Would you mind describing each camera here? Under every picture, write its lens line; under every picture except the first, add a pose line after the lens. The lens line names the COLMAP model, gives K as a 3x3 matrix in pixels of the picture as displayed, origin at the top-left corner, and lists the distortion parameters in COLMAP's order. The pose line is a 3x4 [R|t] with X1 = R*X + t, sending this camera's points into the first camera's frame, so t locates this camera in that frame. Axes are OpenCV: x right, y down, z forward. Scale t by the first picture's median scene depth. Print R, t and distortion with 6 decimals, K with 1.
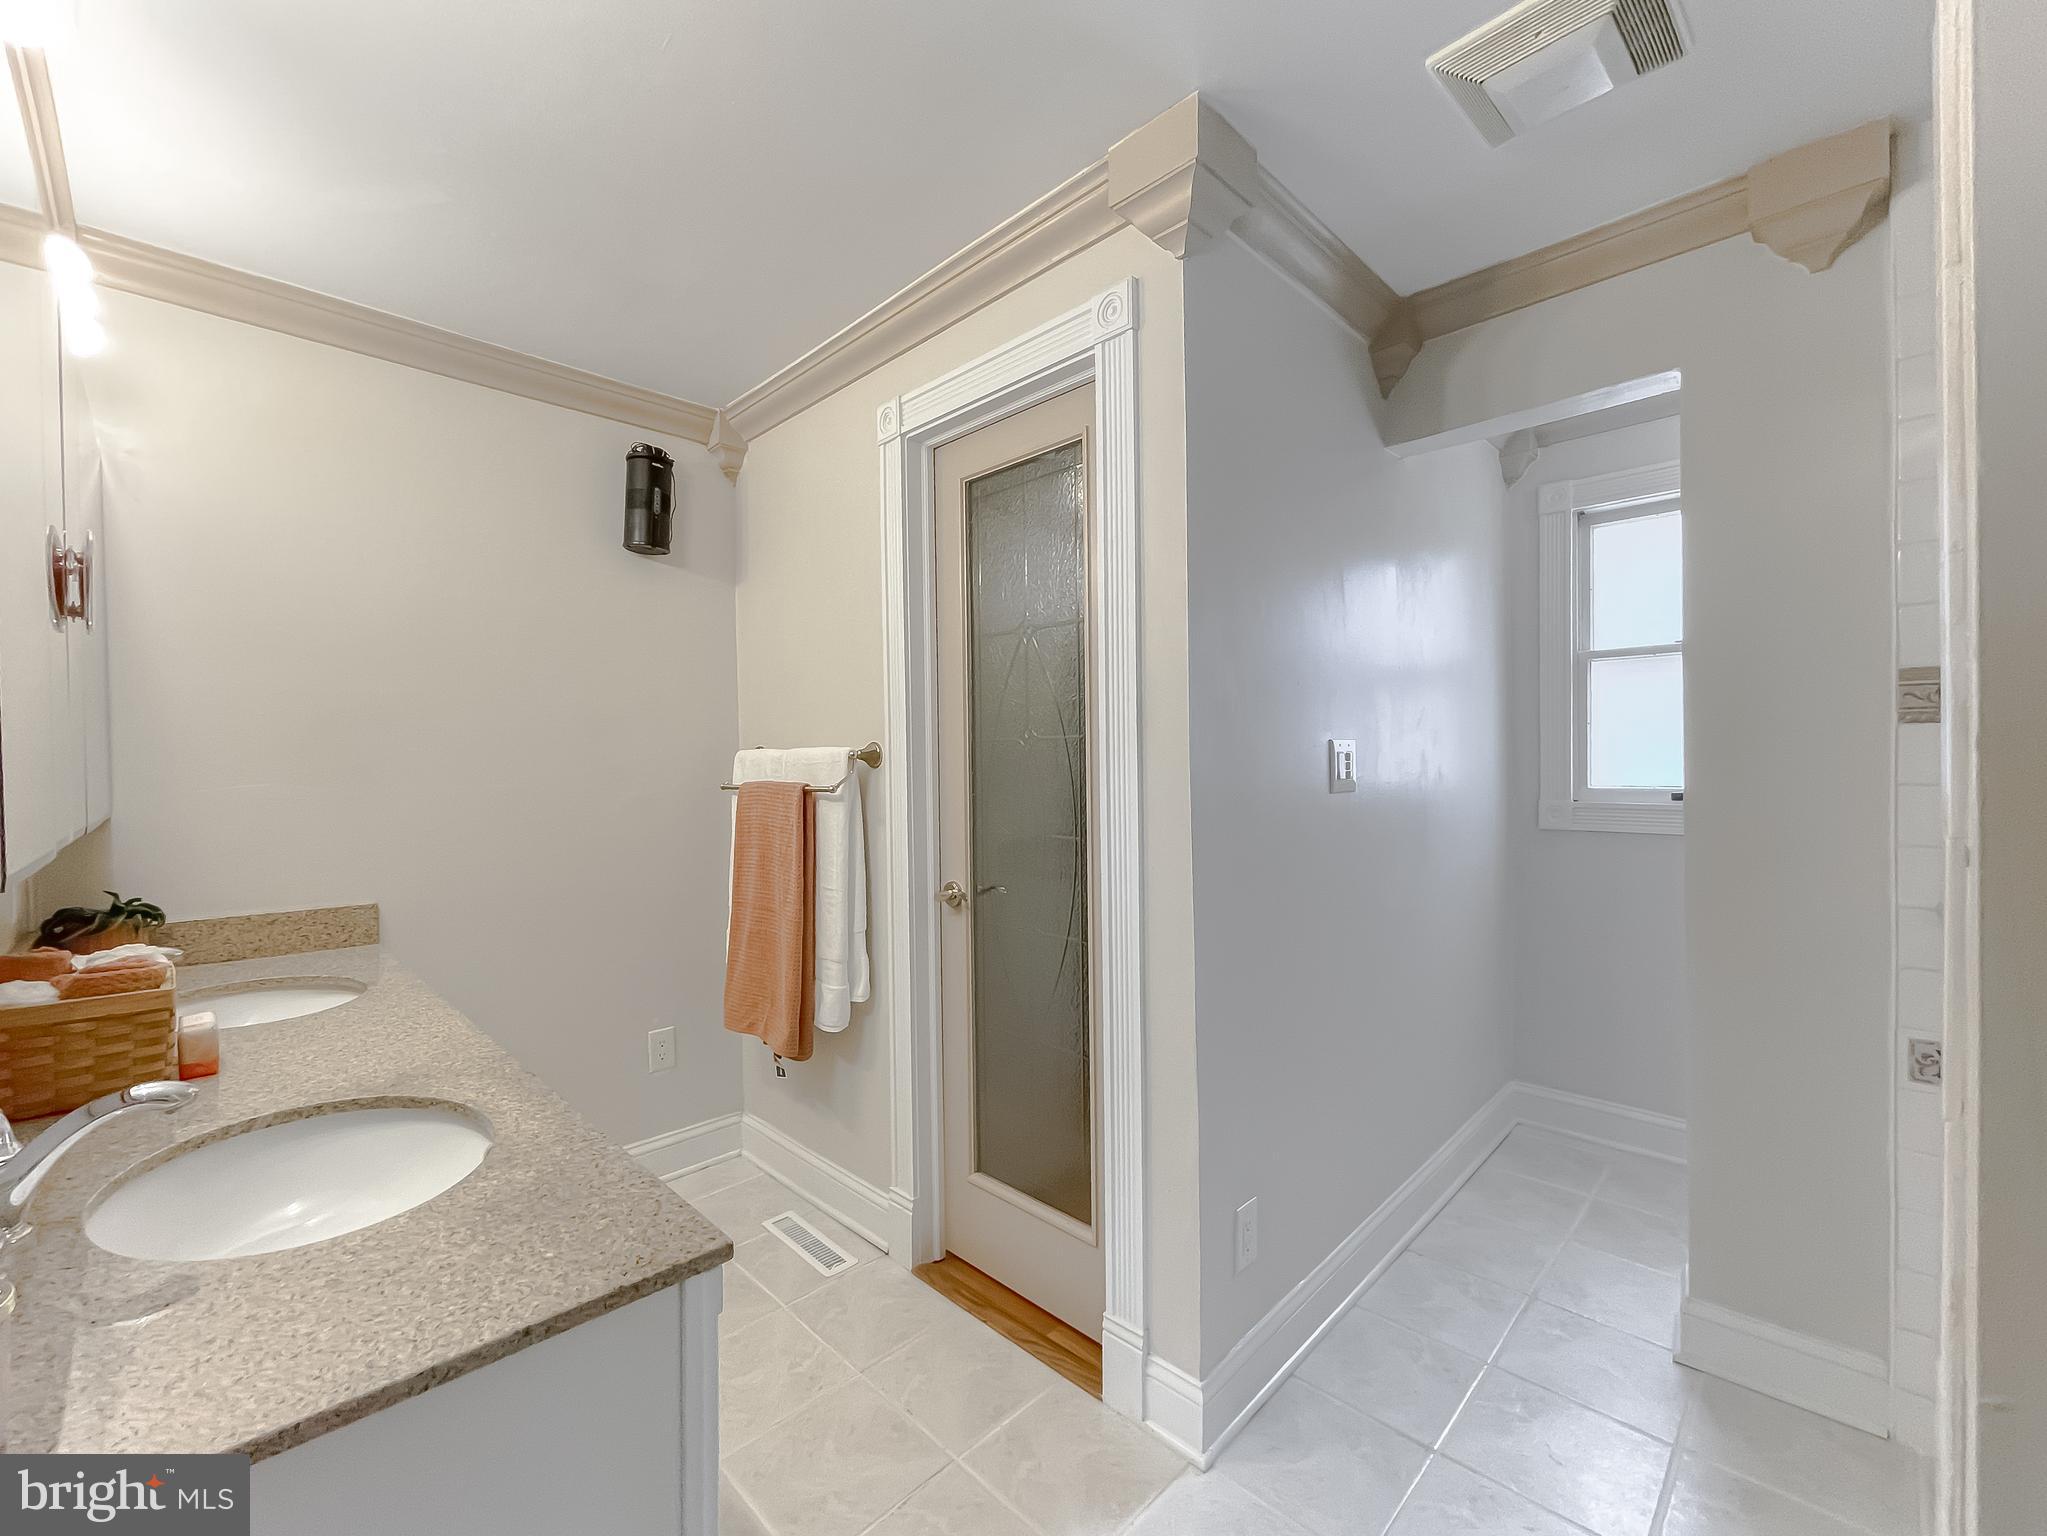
lens RADIAL K [[846.3, 0, 1009.1], [0, 846.3, 770.3], [0, 0, 1]] dist [-0.002096, -0.000261]
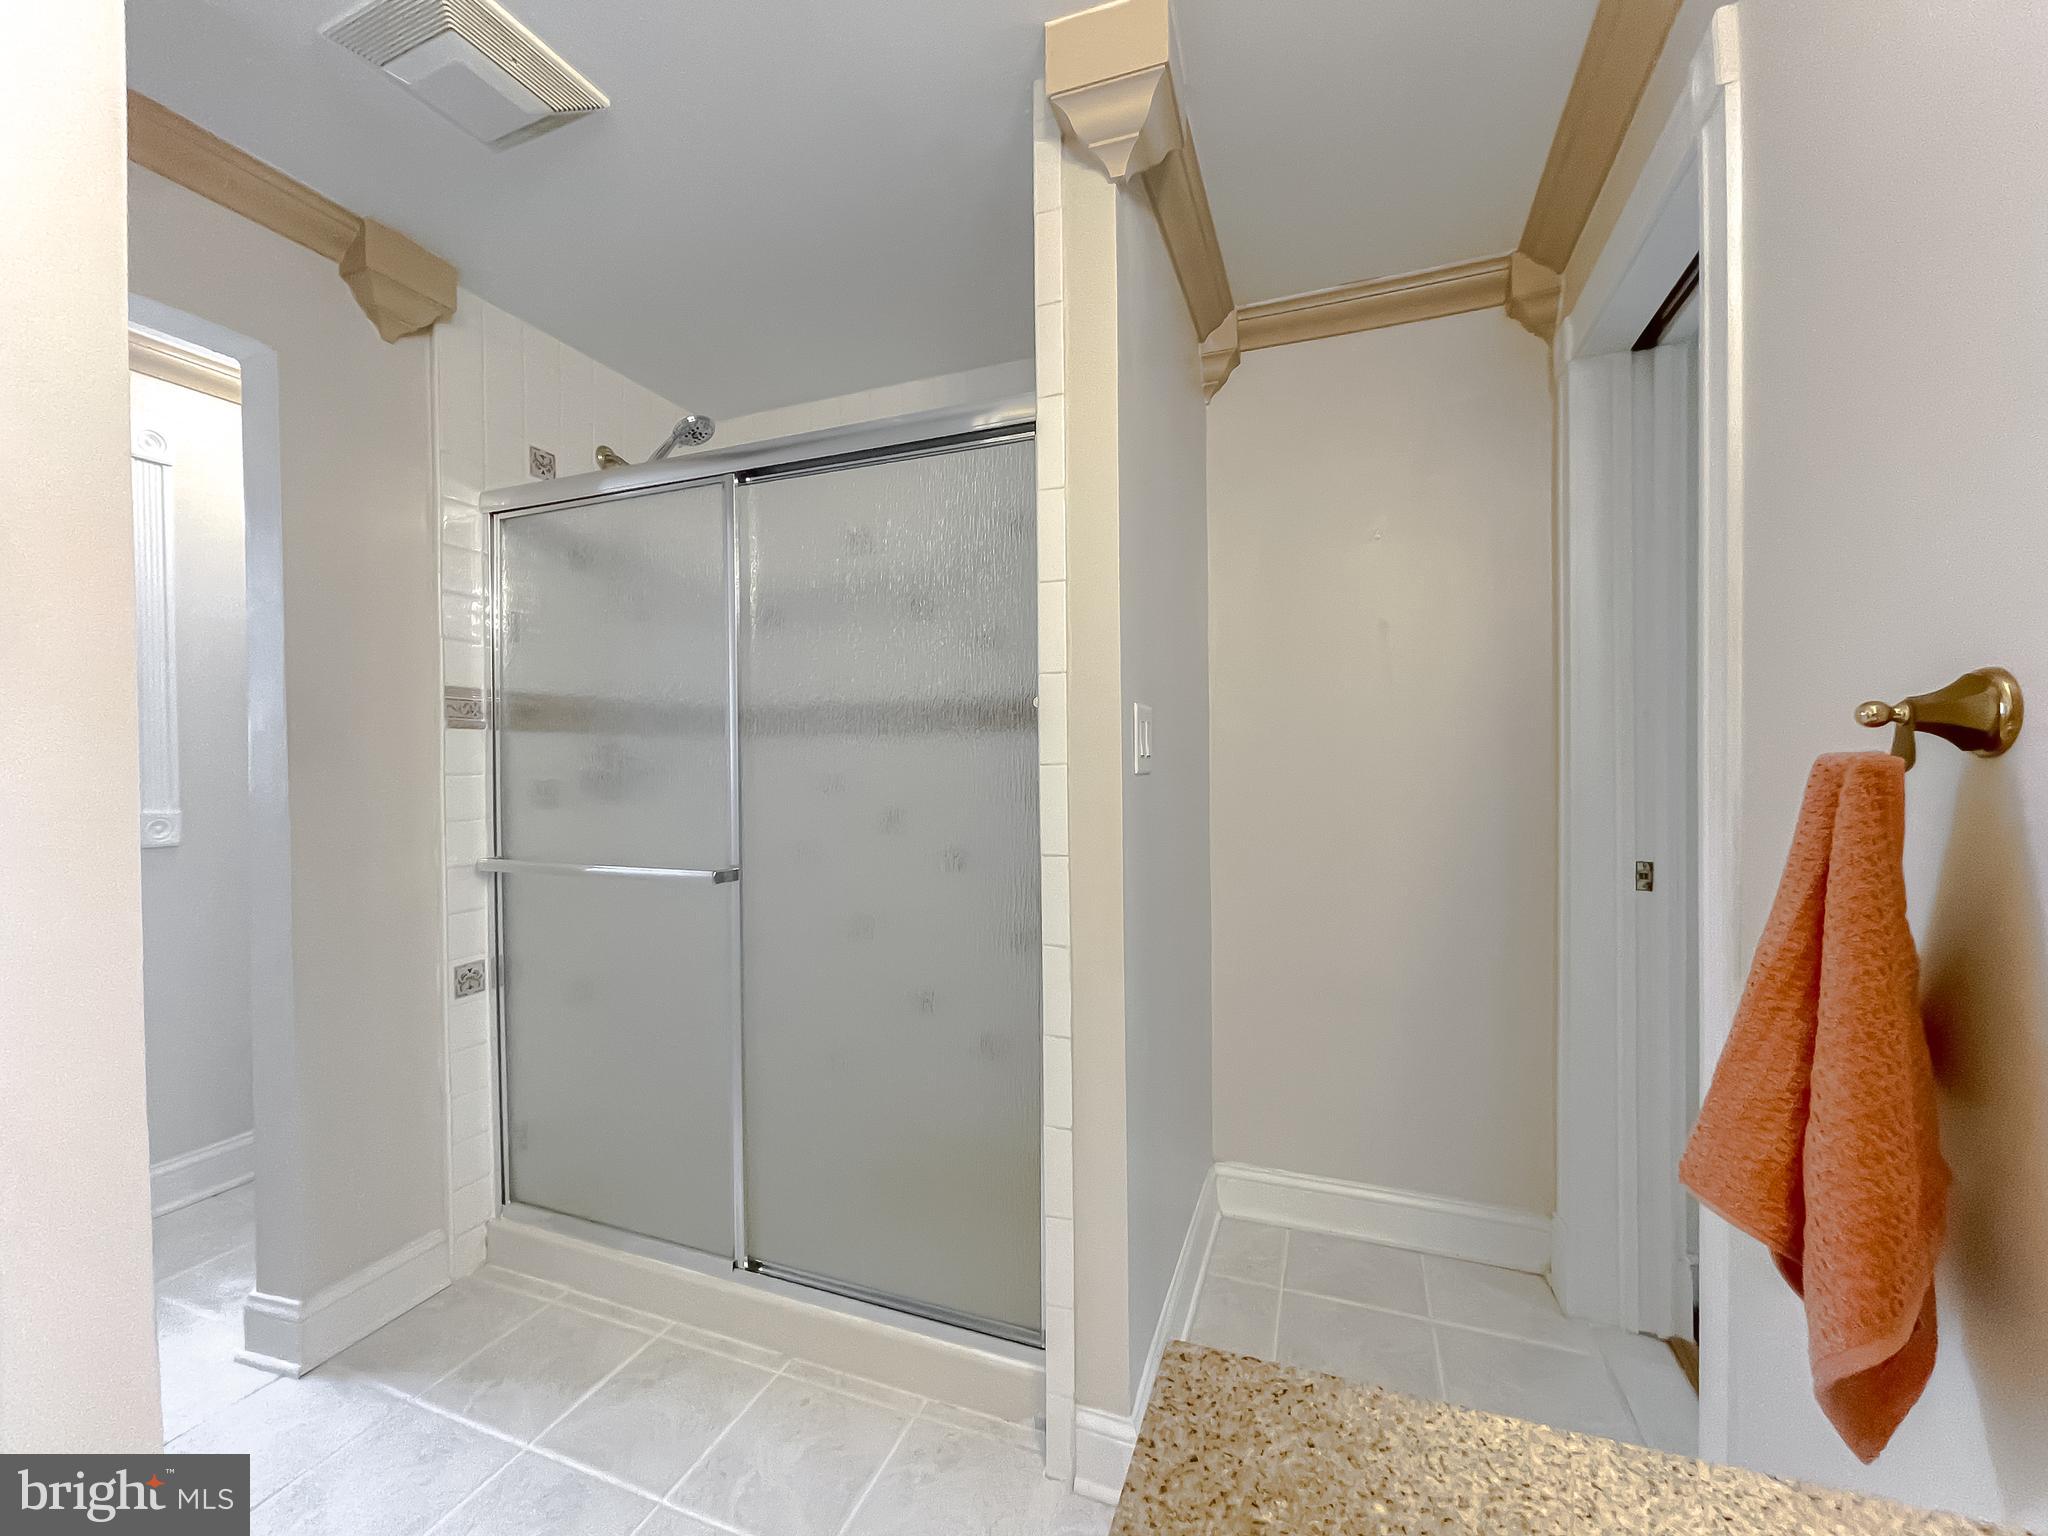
lens RADIAL K [[846.7, 0, 1007.5], [0, 846.7, 768.2], [0, 0, 1]] dist [-0.002096, -0.000261]
pose [[-0.402724, 0.012153, 0.915241, -0.494701], [0.022026, 0.999751, -0.003583, 0.030833], [-0.915056, 0.018716, -0.402891, 0.737244]]
